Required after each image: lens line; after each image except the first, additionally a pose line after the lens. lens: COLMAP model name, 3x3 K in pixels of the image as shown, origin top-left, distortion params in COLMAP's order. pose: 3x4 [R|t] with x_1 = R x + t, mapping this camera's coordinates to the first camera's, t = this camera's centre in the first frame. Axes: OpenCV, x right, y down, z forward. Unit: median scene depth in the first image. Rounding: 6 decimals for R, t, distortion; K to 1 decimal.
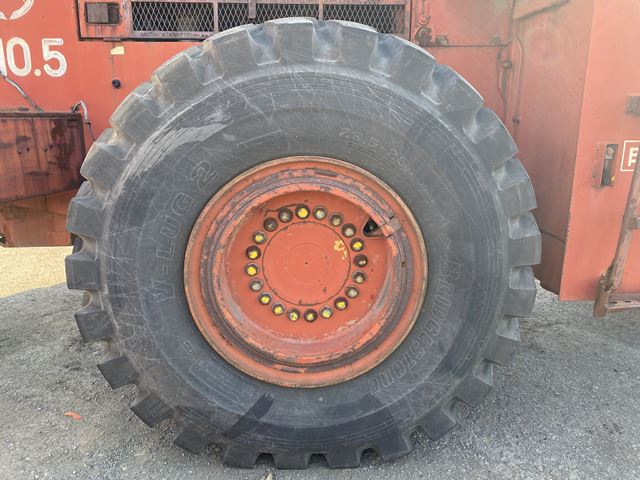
lens RADIAL K [[484.1, 0, 319.1], [0, 484.1, 241.9], [0, 0, 1]] dist [0.032947, -0.038405]
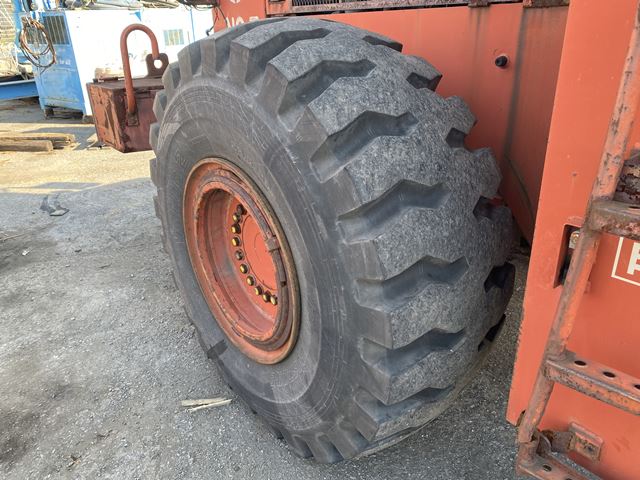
lens RADIAL K [[484.1, 0, 319.0], [0, 484.1, 240.4], [0, 0, 1]] dist [0.032947, -0.038405]
pose [[0.605719, 0.309633, -0.732961, 0.954080], [-0.169576, 0.950249, 0.261286, -0.322183], [0.777399, -0.033973, 0.628090, 0.459840]]
